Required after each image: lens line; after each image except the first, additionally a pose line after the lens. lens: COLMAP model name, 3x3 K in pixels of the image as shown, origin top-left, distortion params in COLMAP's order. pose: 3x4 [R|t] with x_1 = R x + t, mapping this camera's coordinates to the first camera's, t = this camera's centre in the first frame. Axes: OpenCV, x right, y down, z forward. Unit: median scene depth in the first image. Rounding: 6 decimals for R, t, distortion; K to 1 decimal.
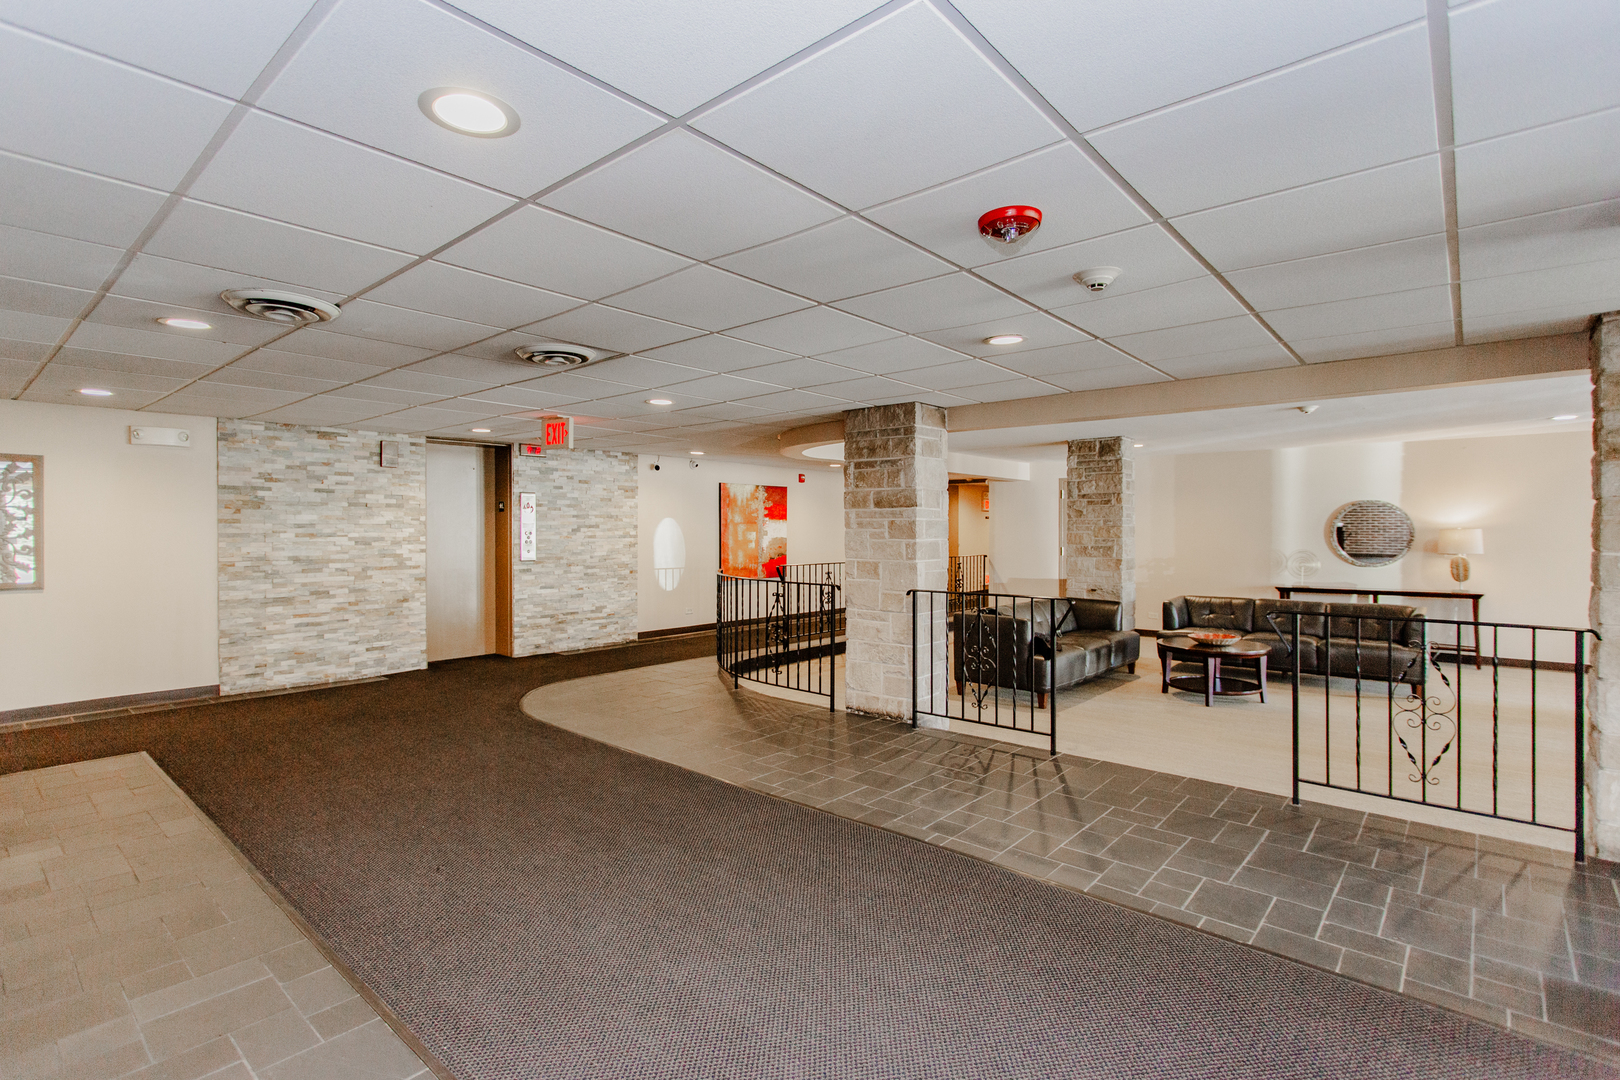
lens RADIAL K [[774.1, 0, 799.9], [0, 774.1, 532.6], [0, 0, 1]] dist [0.001142, 0.000414]
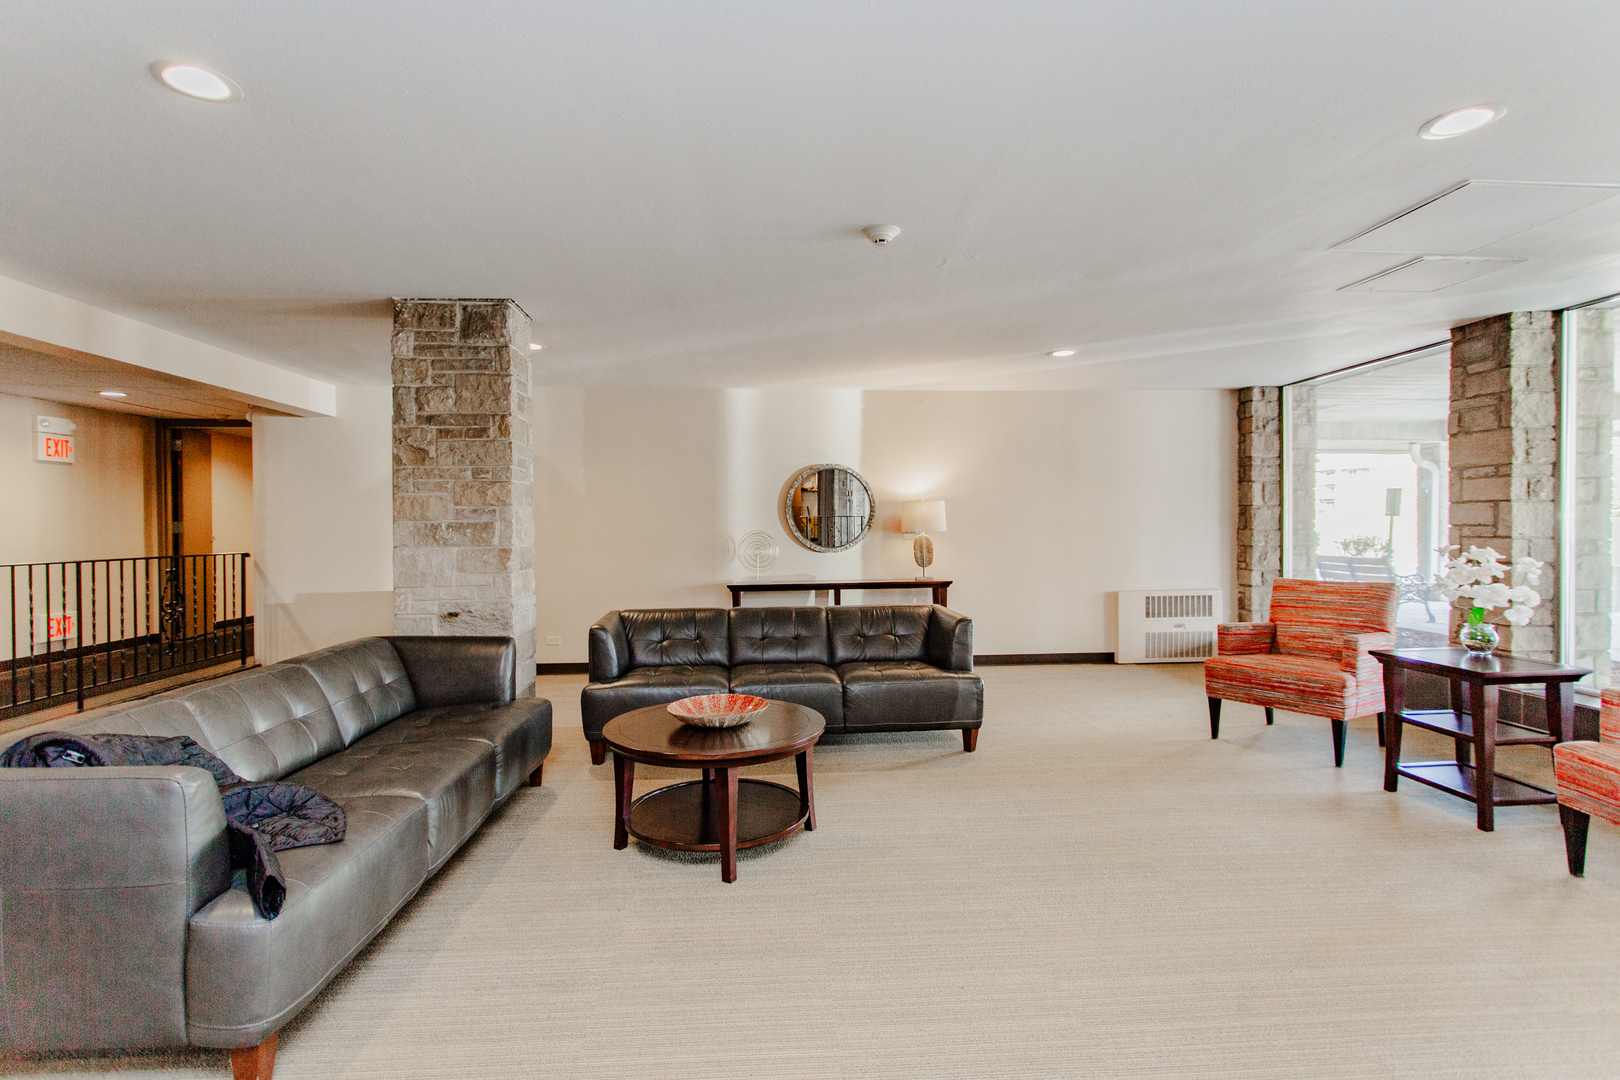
lens RADIAL K [[774.1, 0, 802.0], [0, 774.1, 535.1], [0, 0, 1]] dist [0.001142, 0.000414]
pose [[0.713507, -0.010407, 0.700571, 0.197691], [0.009414, 0.999942, 0.005266, 0.024265], [-0.700585, 0.002838, 0.713563, 0.505794]]
